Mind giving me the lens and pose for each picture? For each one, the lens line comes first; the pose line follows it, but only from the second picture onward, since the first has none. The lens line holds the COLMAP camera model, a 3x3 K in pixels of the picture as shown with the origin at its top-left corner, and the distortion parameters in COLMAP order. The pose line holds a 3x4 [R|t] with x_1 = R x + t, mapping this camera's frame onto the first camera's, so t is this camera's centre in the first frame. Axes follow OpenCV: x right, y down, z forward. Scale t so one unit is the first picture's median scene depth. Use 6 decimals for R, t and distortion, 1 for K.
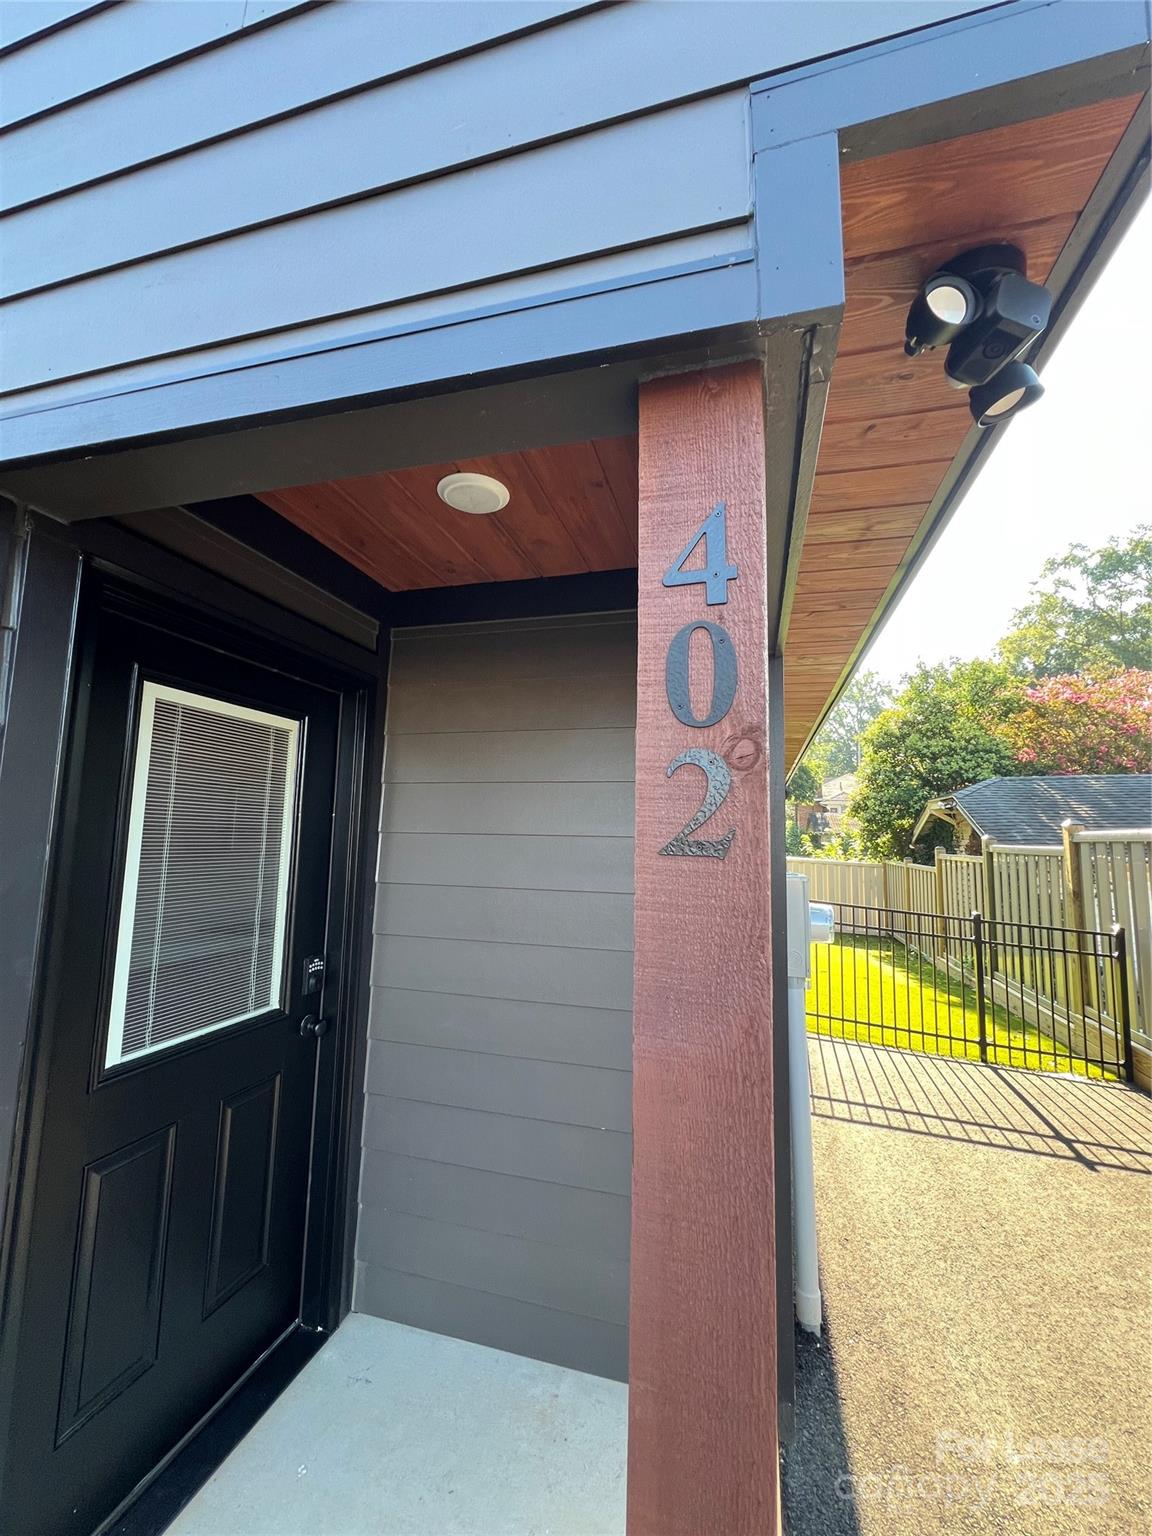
lens RADIAL K [[616.1, 0, 578.0], [0, 616.1, 768.6], [0, 0, 1]] dist [-0.001941, -0.000089]
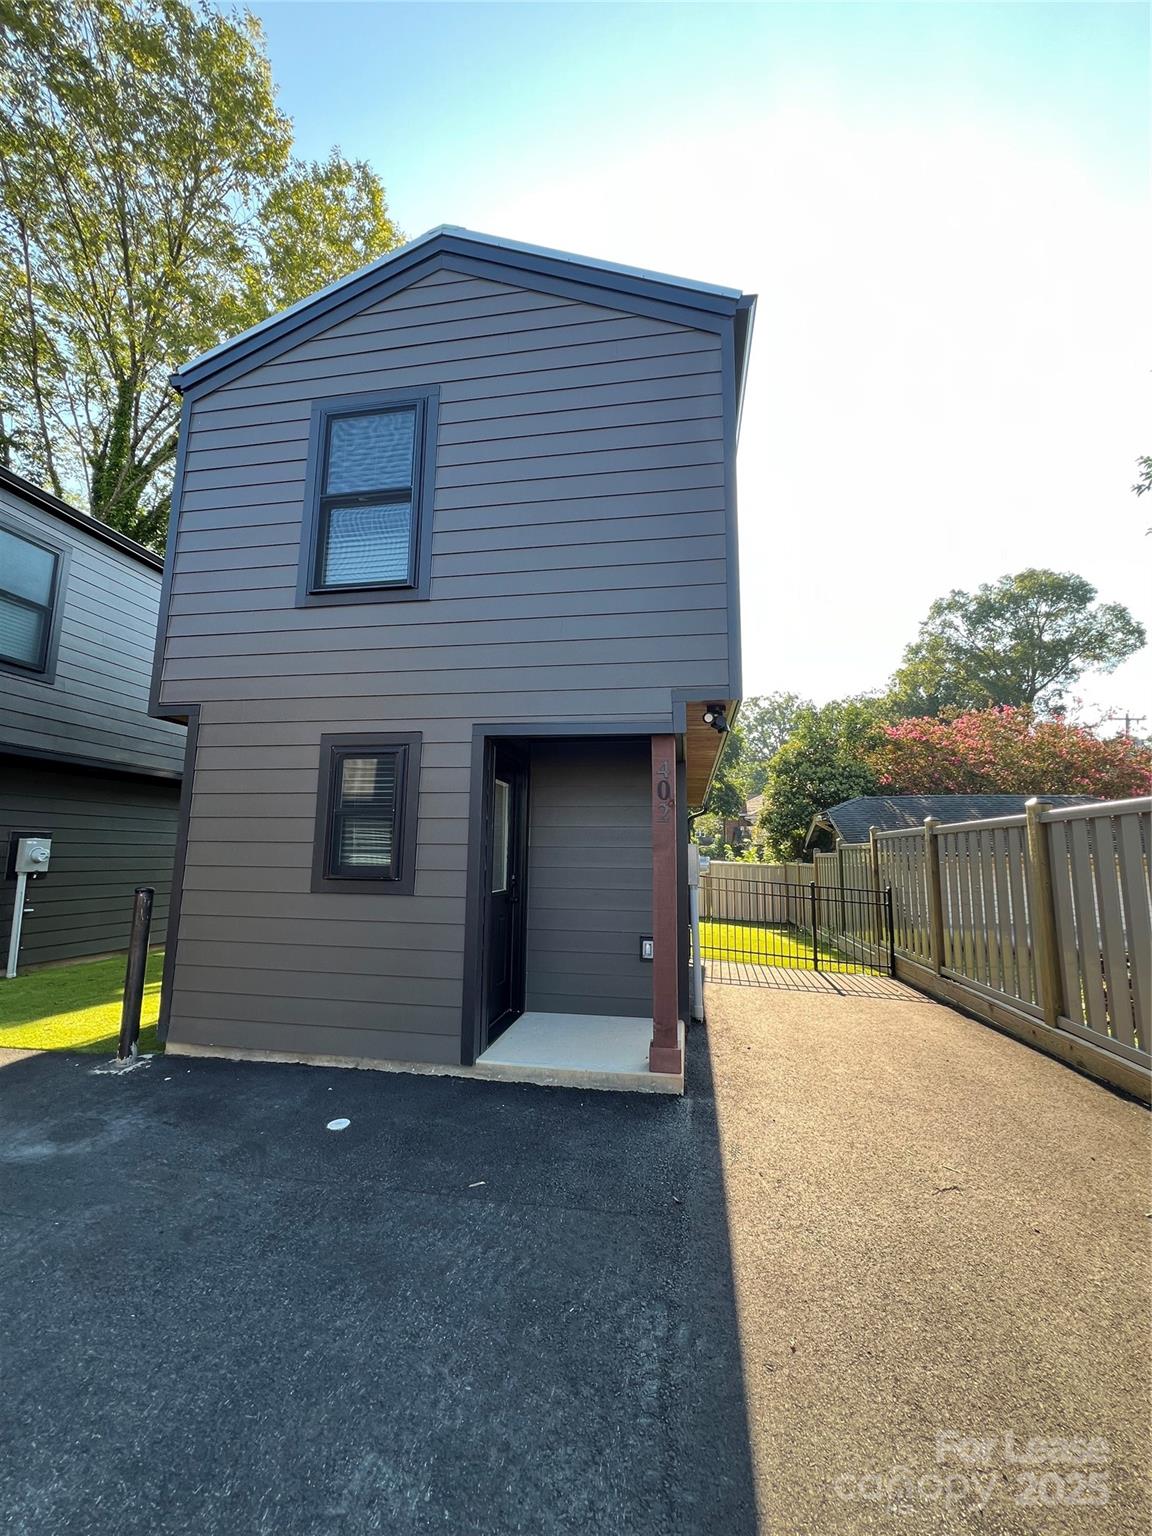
lens RADIAL K [[616.1, 0, 578.0], [0, 616.1, 768.6], [0, 0, 1]] dist [-0.001941, -0.000089]
pose [[0.994650, 0.002883, 0.103267, -0.054173], [-0.000167, 0.999654, -0.026305, -0.009337], [-0.103307, 0.026147, 0.994306, -0.211136]]
